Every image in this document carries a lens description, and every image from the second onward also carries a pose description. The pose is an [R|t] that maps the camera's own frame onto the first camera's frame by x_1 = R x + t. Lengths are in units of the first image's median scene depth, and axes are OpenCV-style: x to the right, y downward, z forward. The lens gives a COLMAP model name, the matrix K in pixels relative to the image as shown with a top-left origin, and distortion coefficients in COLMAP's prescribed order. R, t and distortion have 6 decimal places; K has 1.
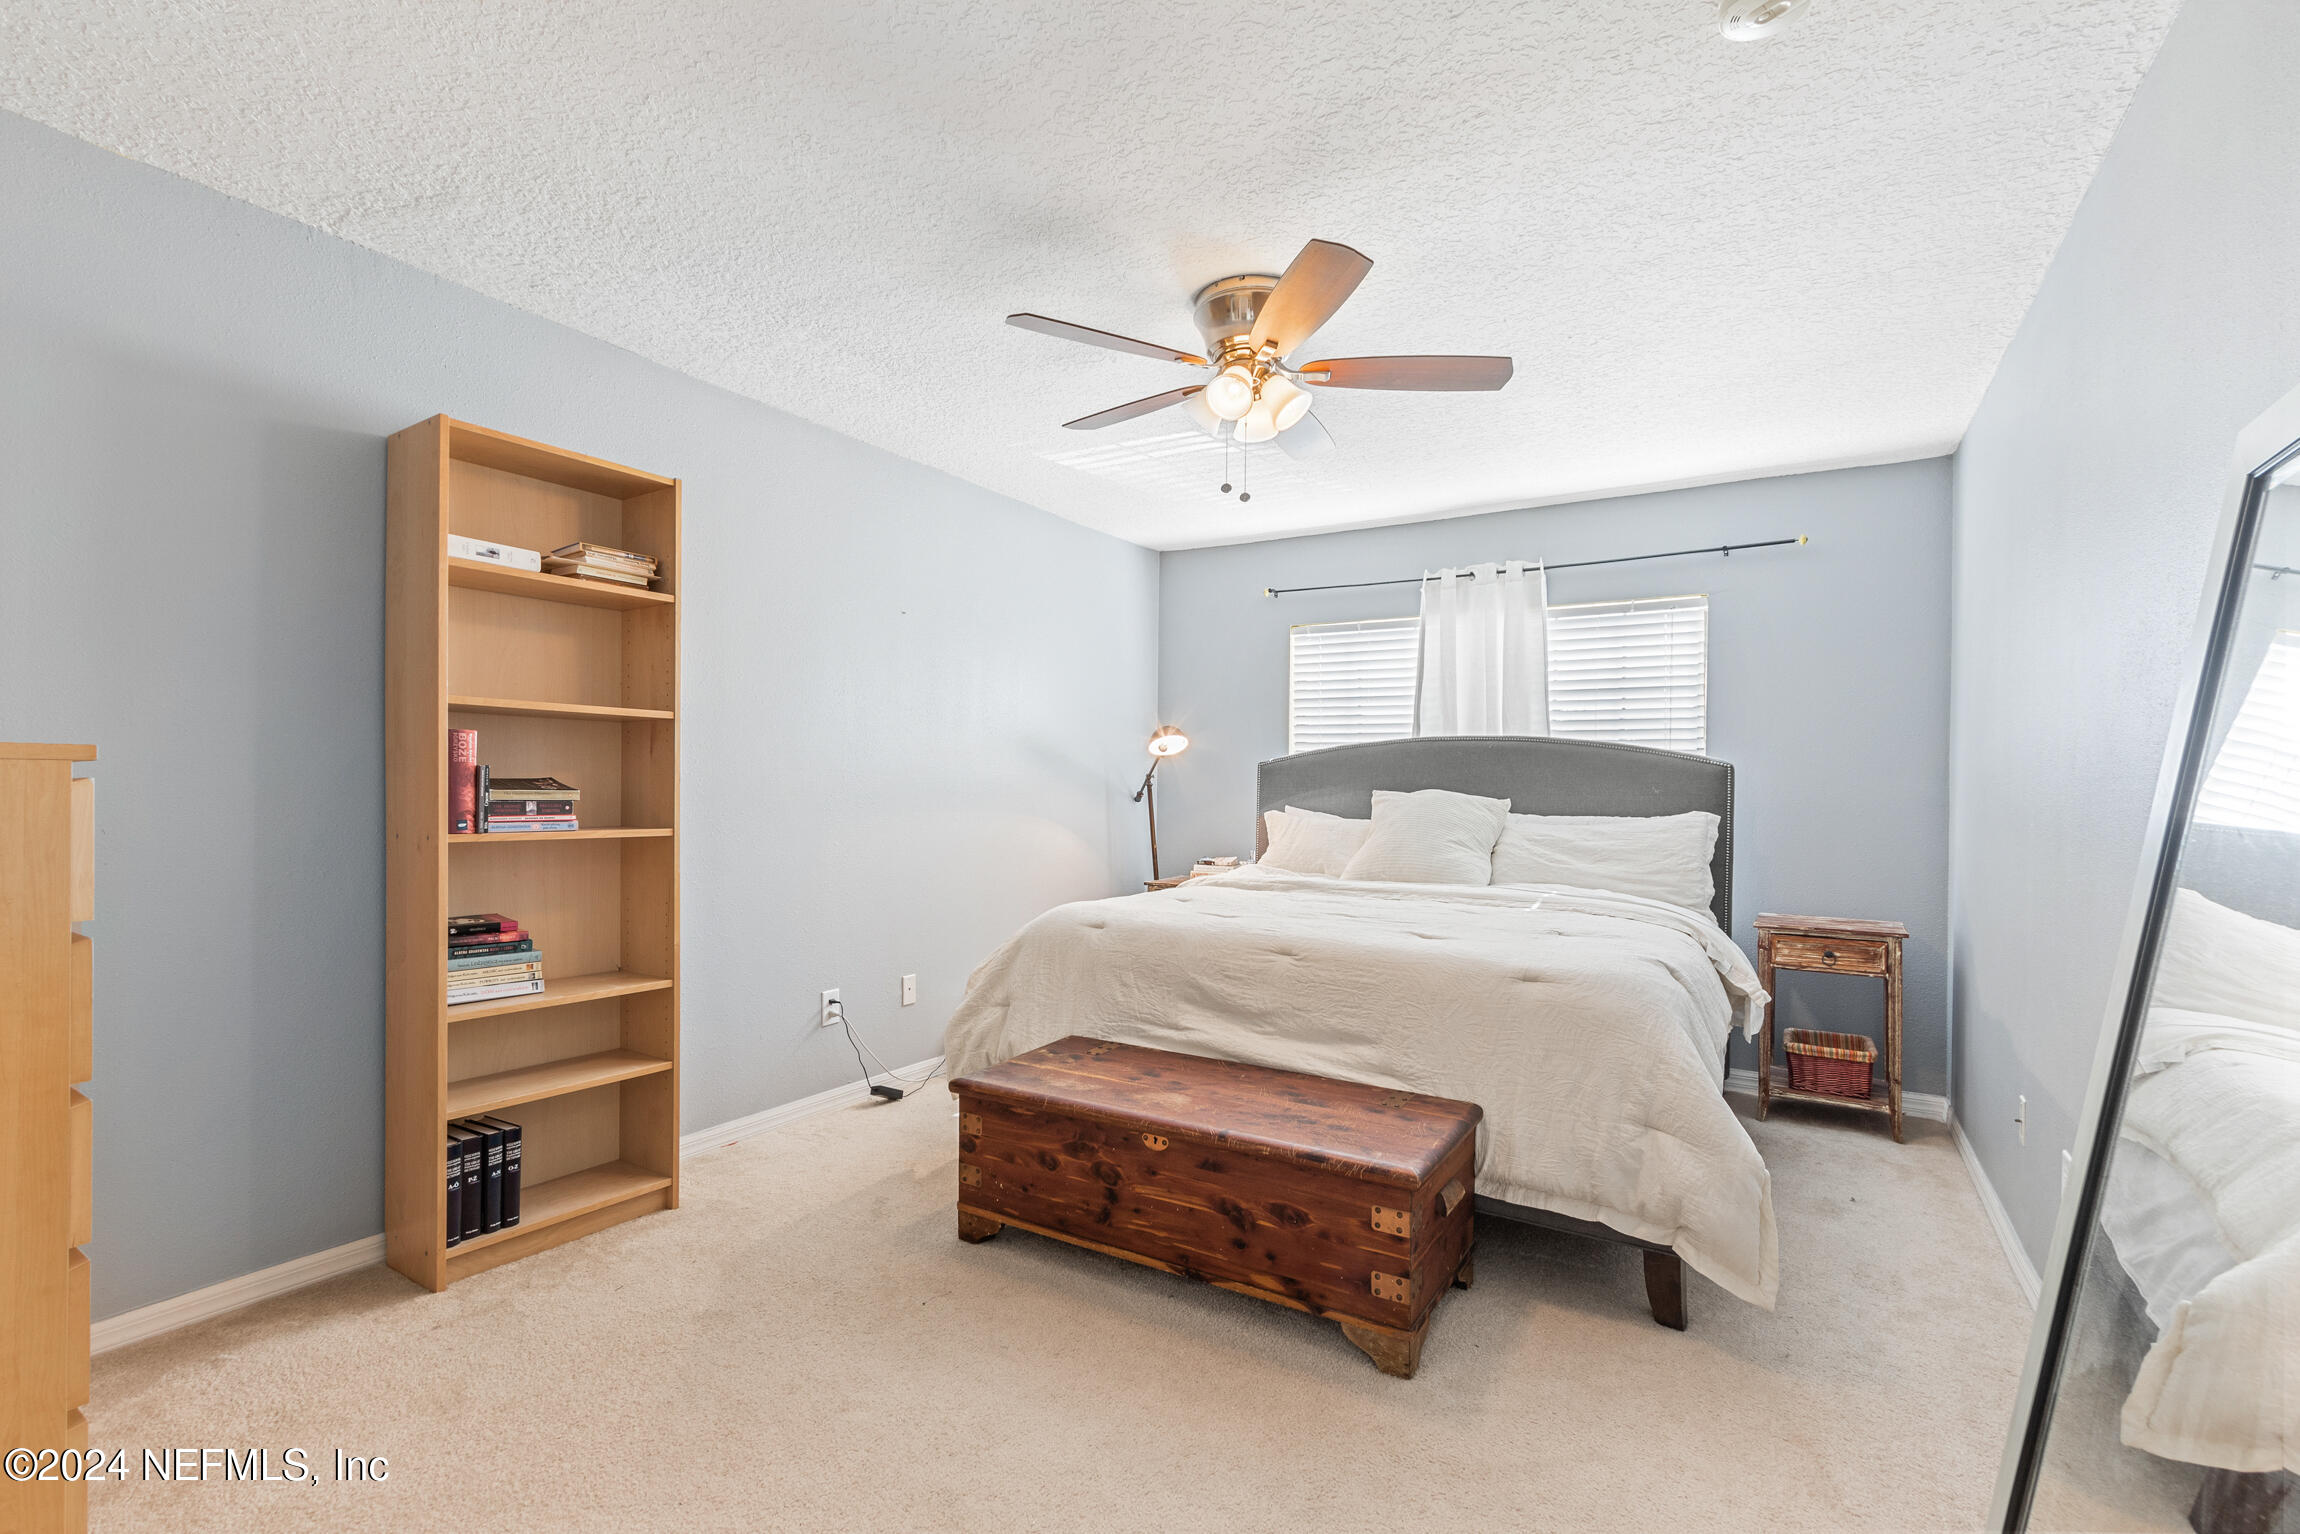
lens RADIAL K [[1075.9, 0, 1159.1], [0, 1075.9, 785.3], [0, 0, 1]] dist [0.003249, -0.000905]
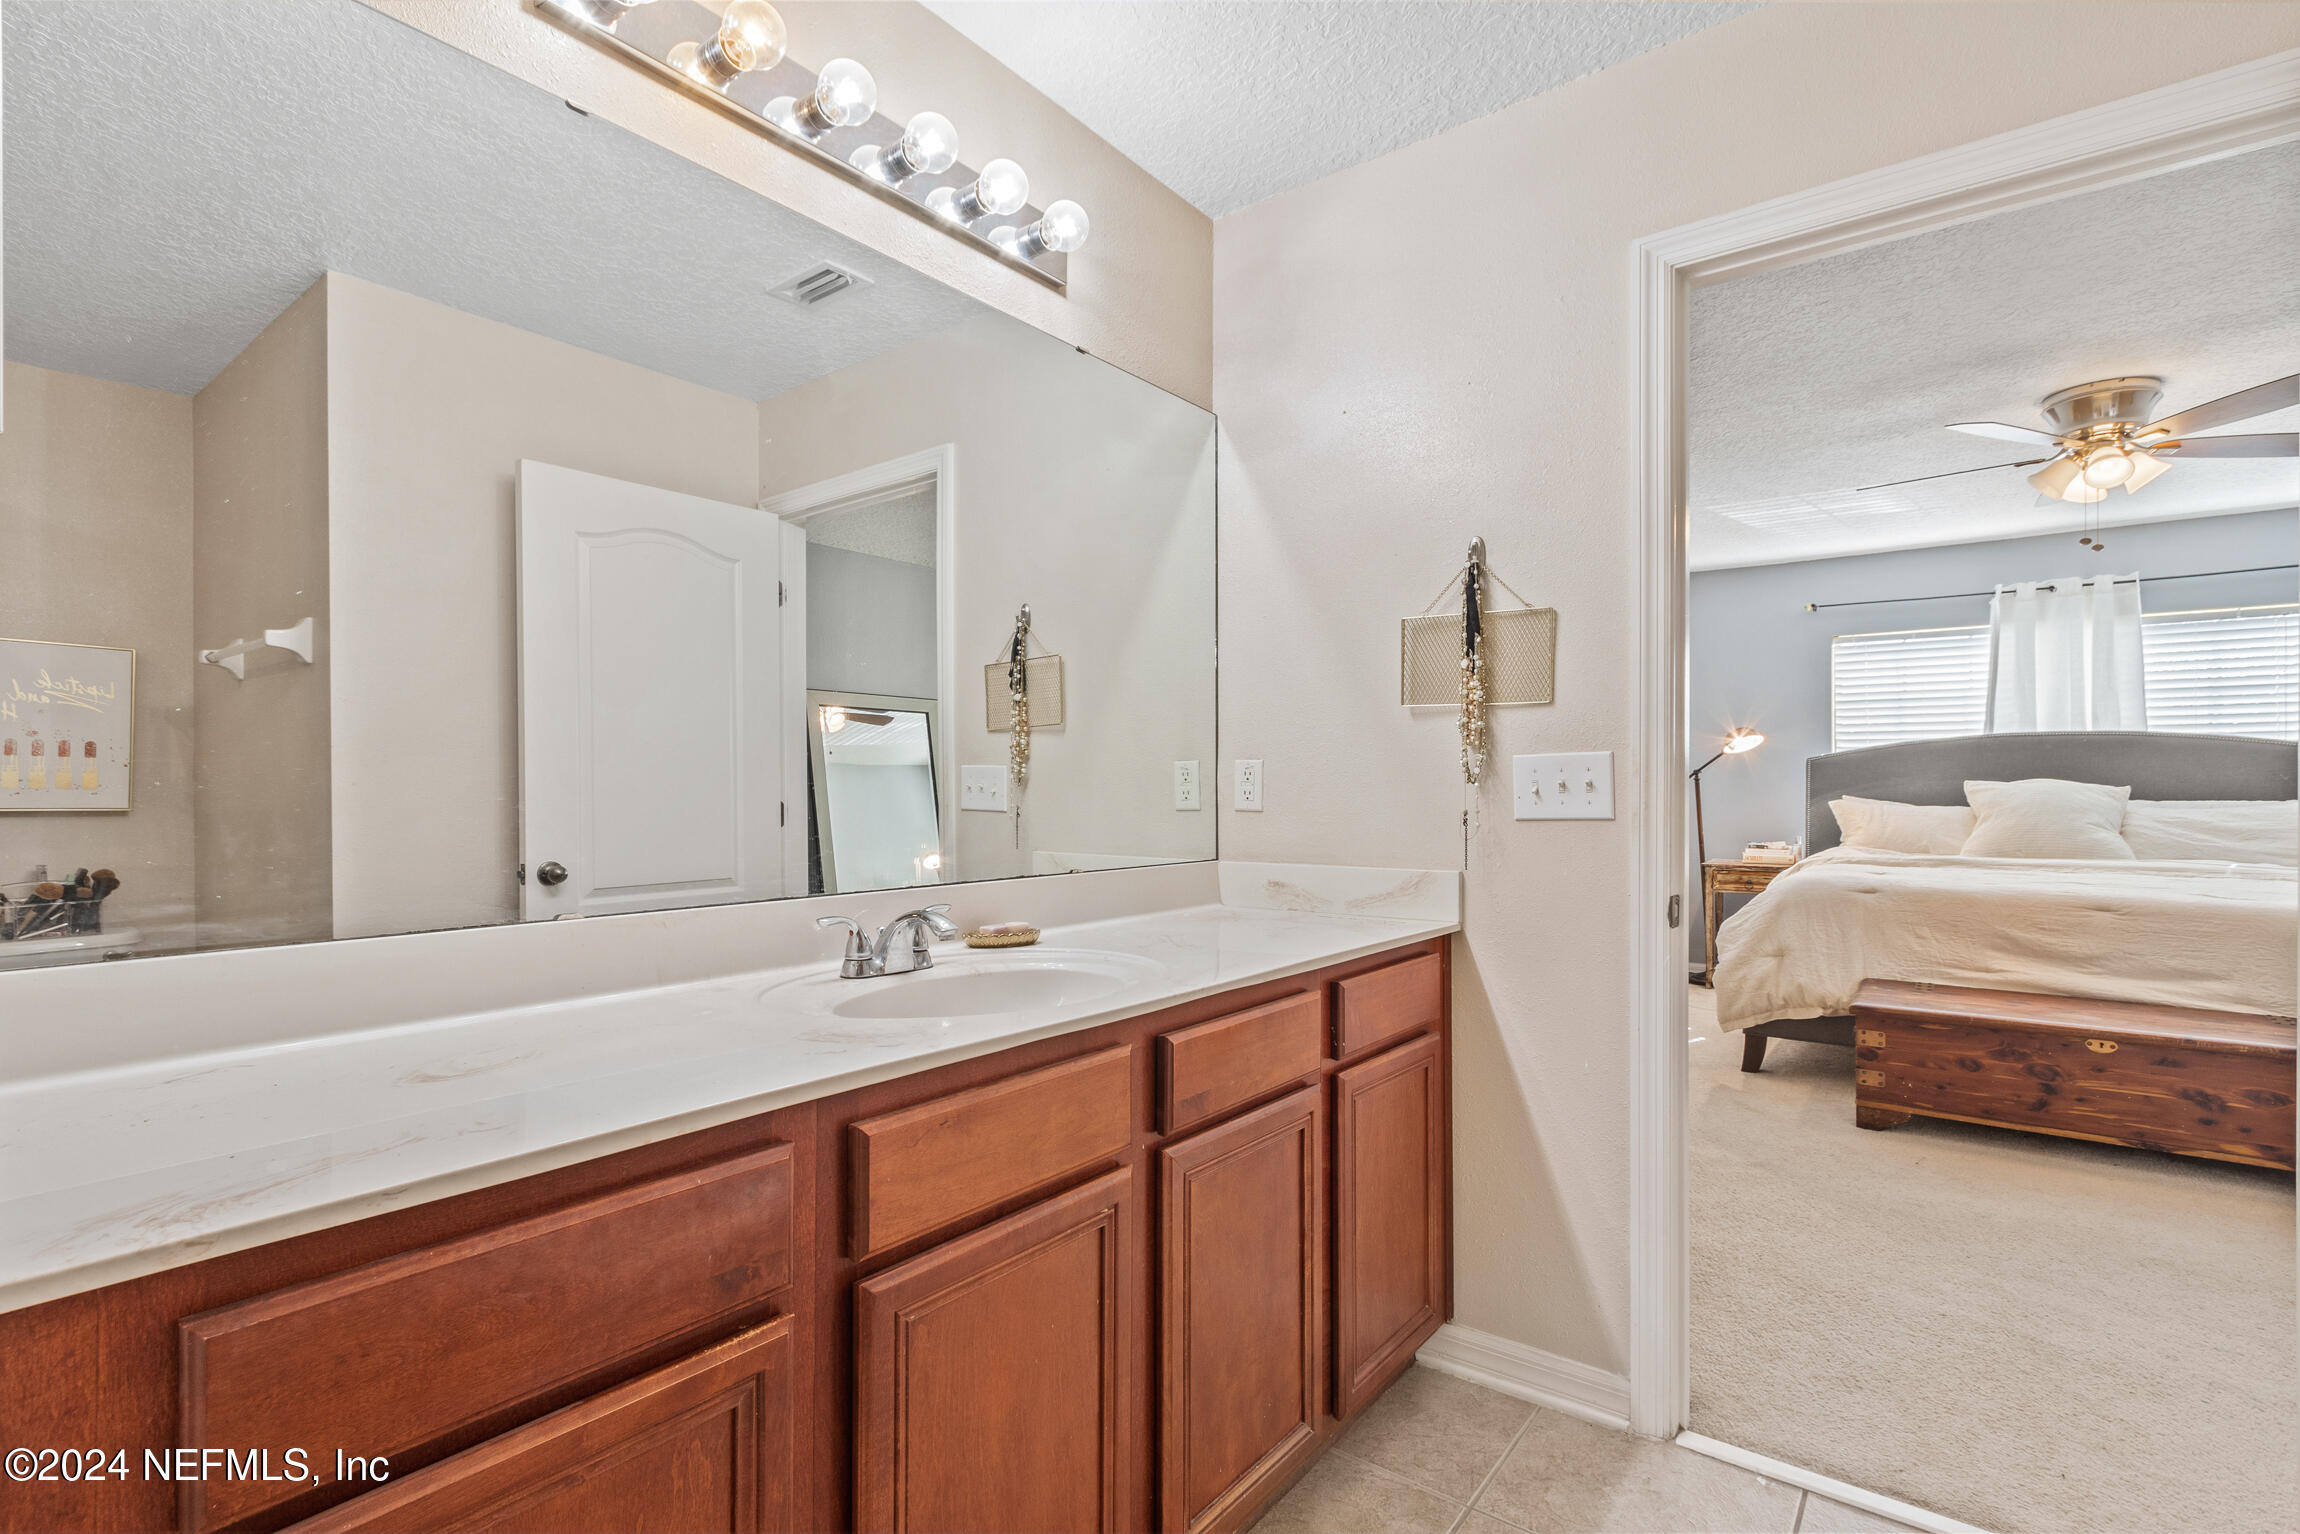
lens RADIAL K [[1075.9, 0, 1142.6], [0, 1075.9, 768.7], [0, 0, 1]] dist [0.003249, -0.000905]
pose [[0.991593, -0.013797, -0.128657, -0.711537], [0.011716, 0.999788, -0.016920, 0.001477], [0.128864, 0.015270, 0.991545, -0.328695]]
